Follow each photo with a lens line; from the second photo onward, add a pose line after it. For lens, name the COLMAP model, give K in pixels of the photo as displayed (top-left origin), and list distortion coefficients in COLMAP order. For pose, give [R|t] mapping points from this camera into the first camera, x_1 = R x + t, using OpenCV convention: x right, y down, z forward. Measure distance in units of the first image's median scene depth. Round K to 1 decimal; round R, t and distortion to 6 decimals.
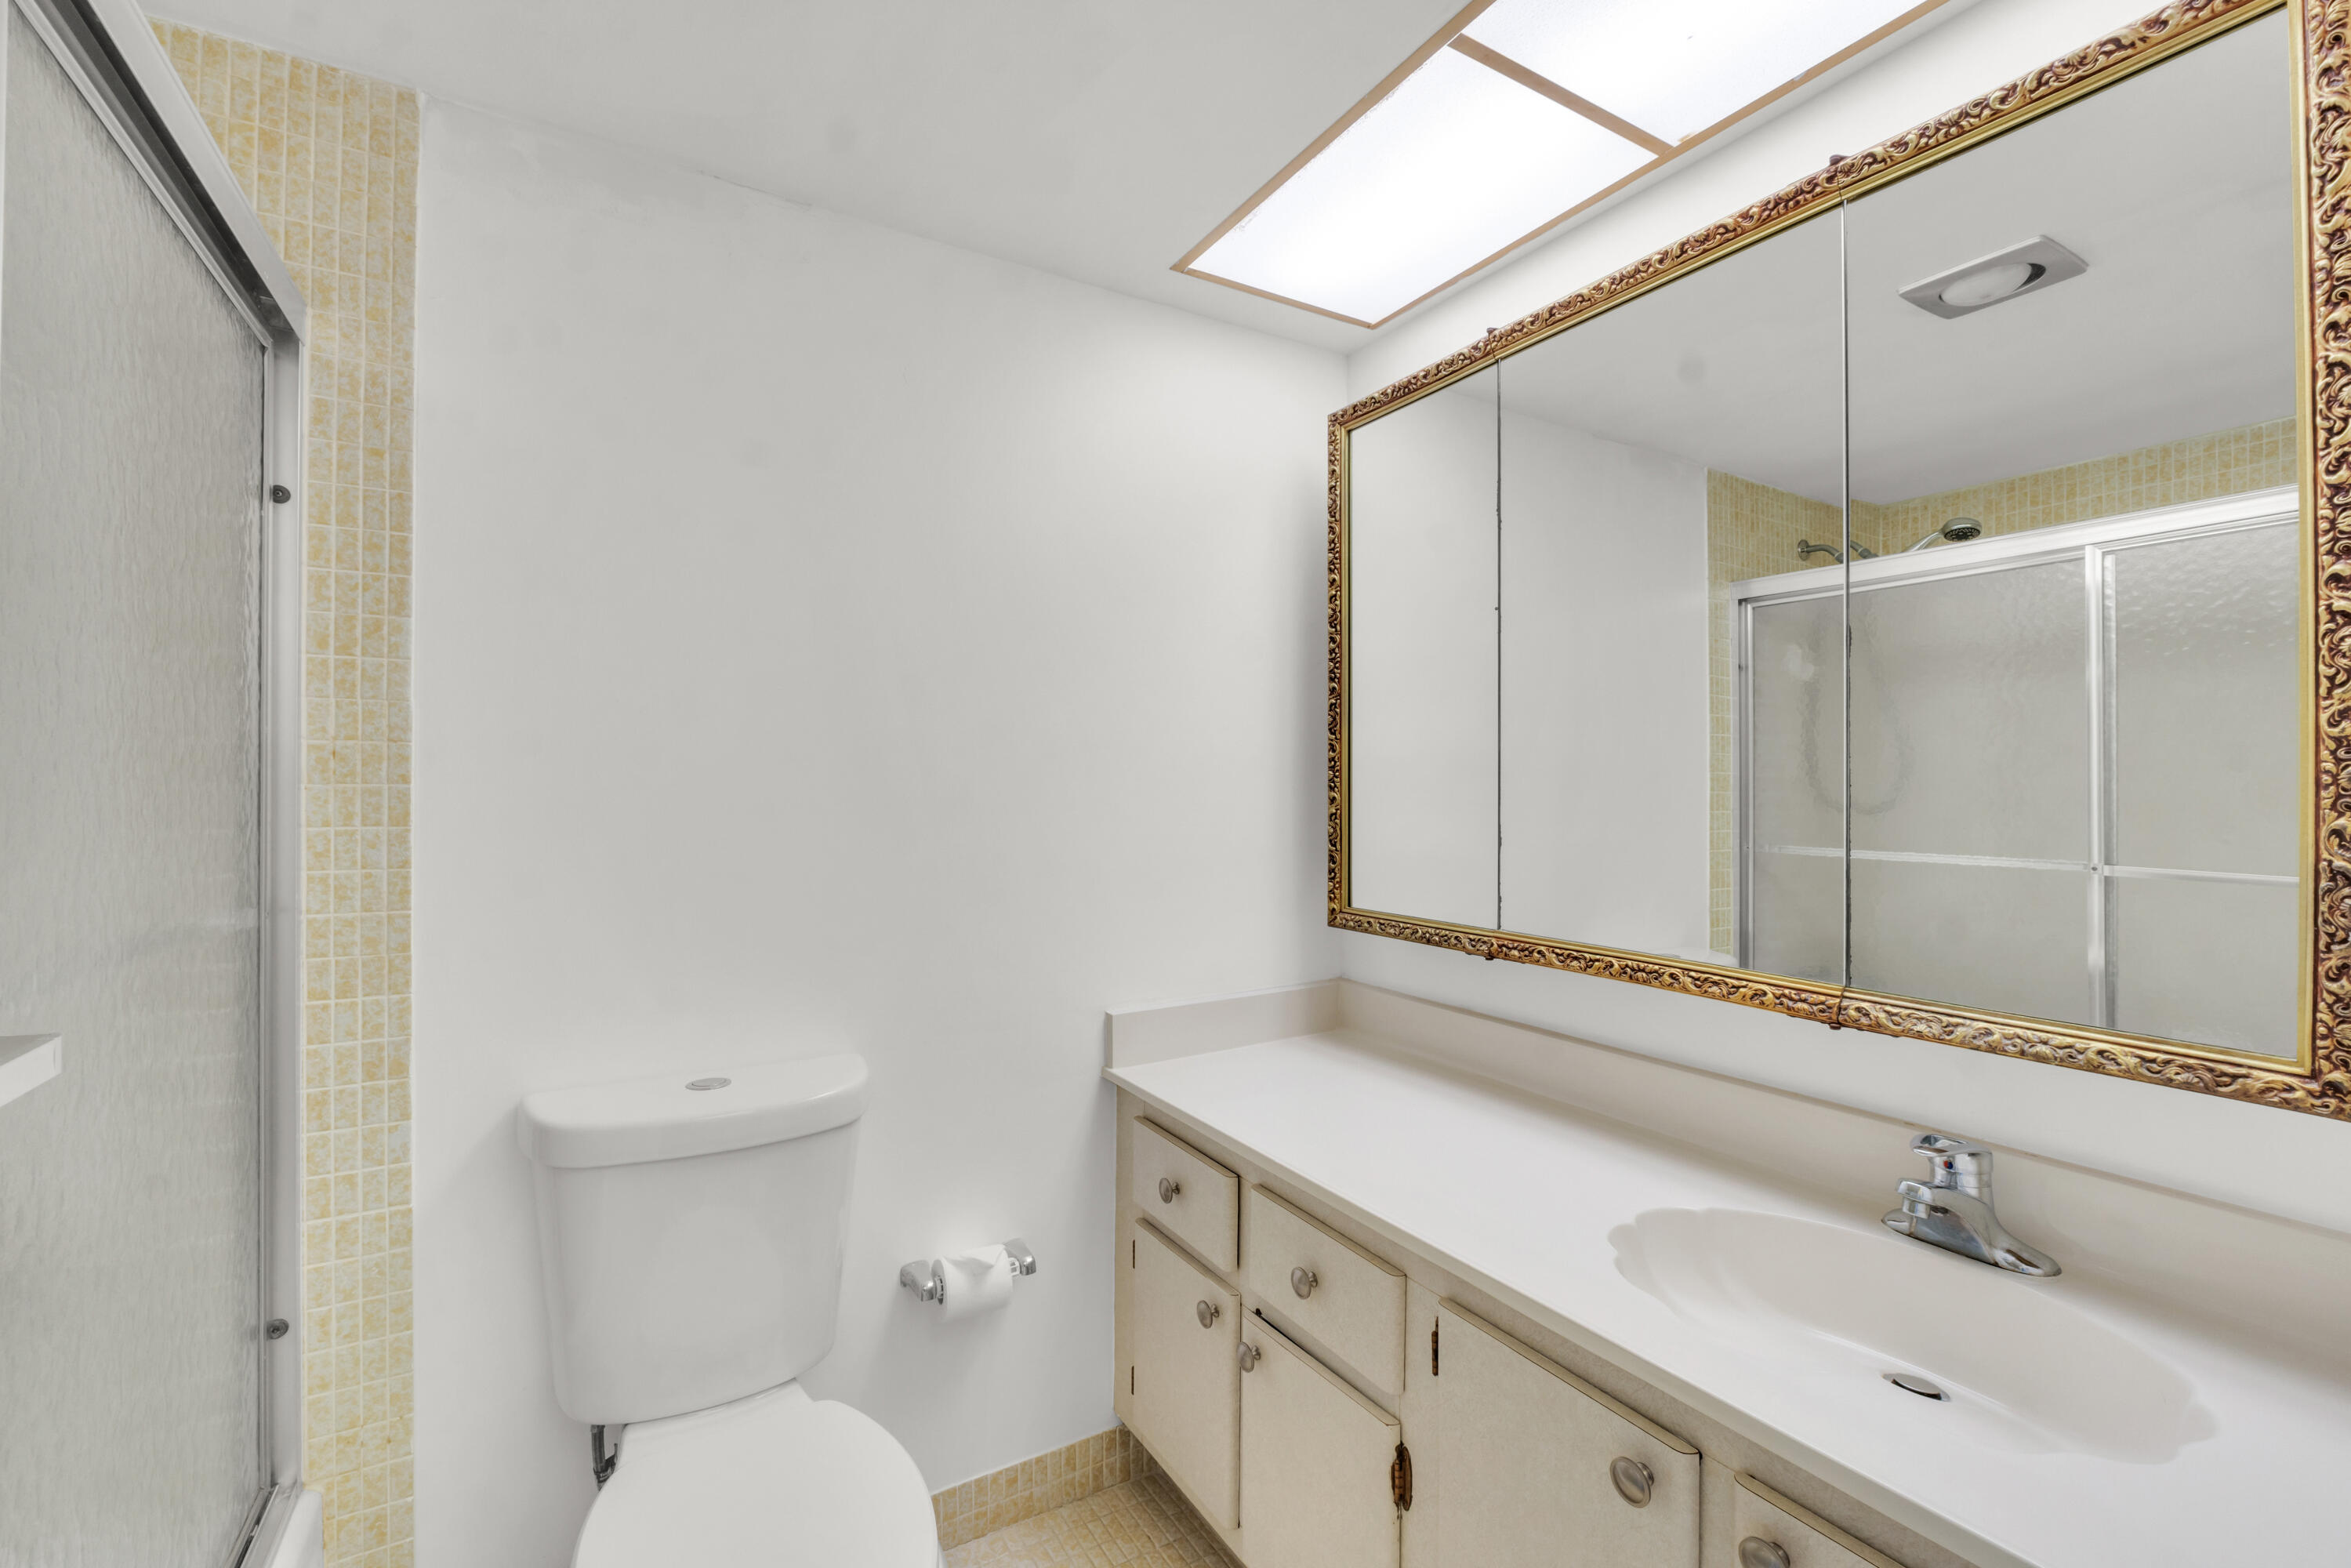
lens RADIAL K [[991.2, 0, 1175.5], [0, 991.2, 784.0], [0, 0, 1]] dist [-0.004404, -0.001281]
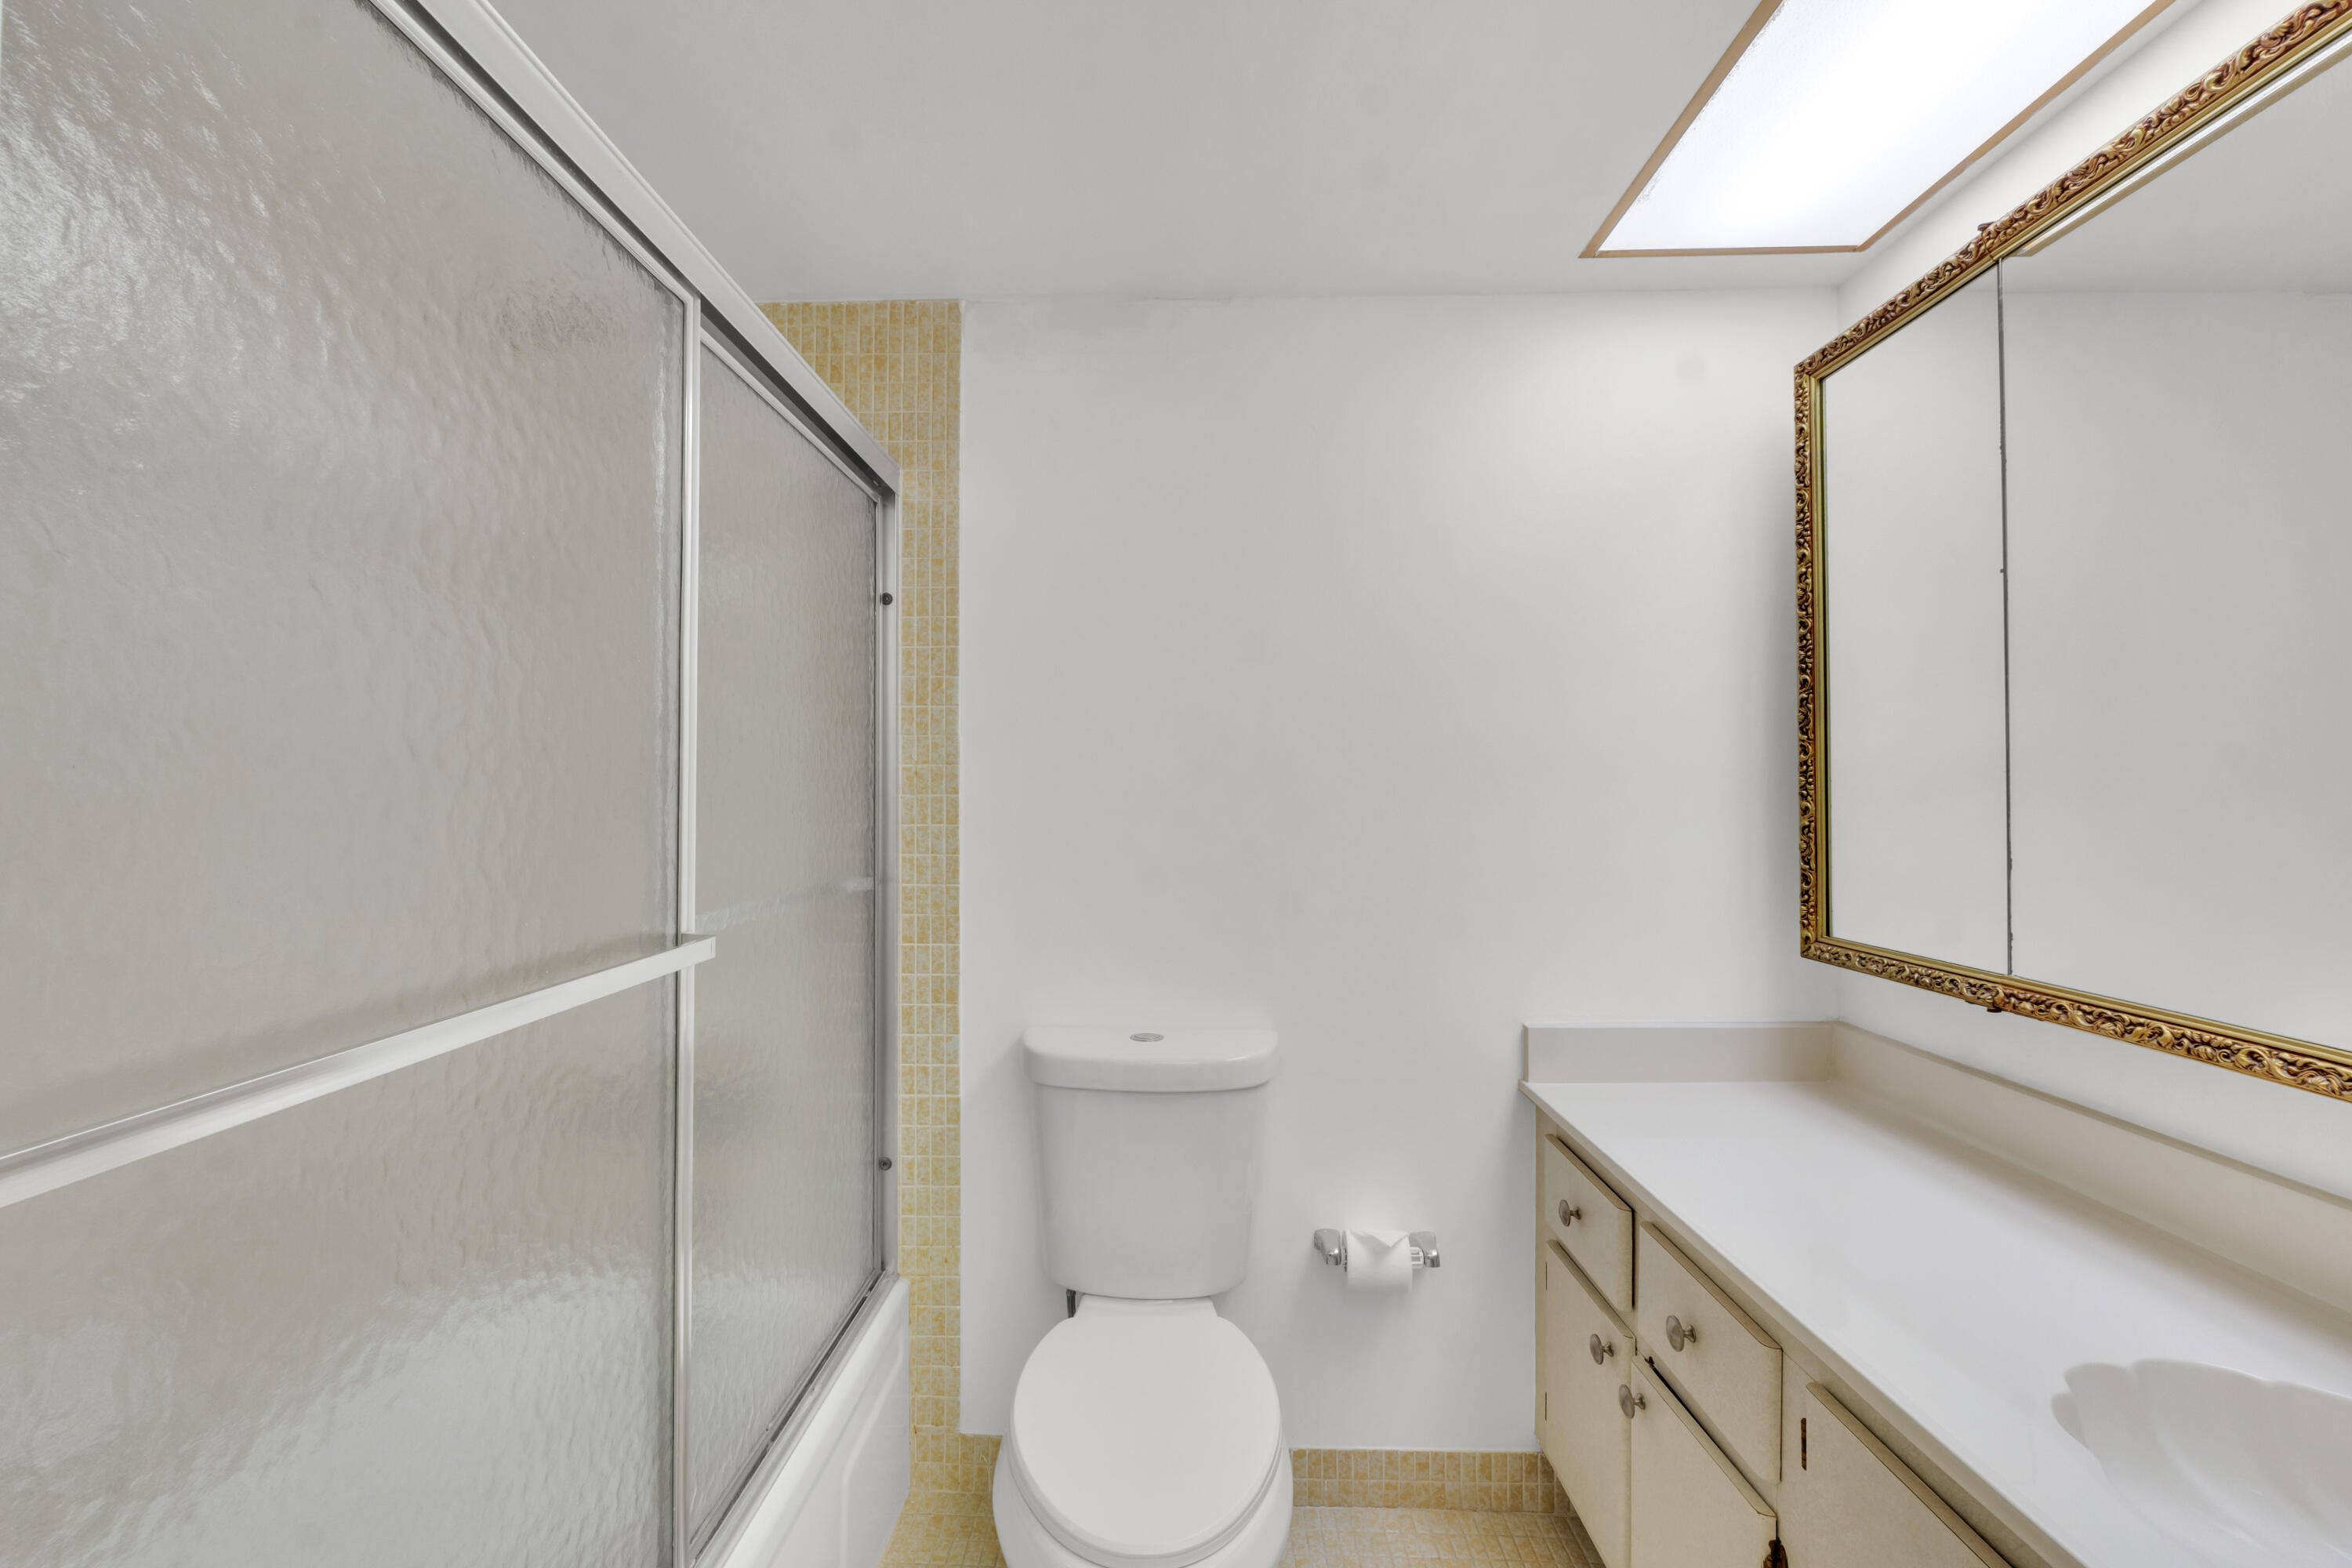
lens RADIAL K [[996.3, 0, 1165.8], [0, 996.3, 785.0], [0, 0, 1]] dist [-0.000370, -0.000325]
pose [[0.847695, -0.006909, -0.530438, 0.211107], [0.002845, 0.999960, -0.008479, -0.000149], [0.530476, 0.005678, 0.847681, -0.040407]]
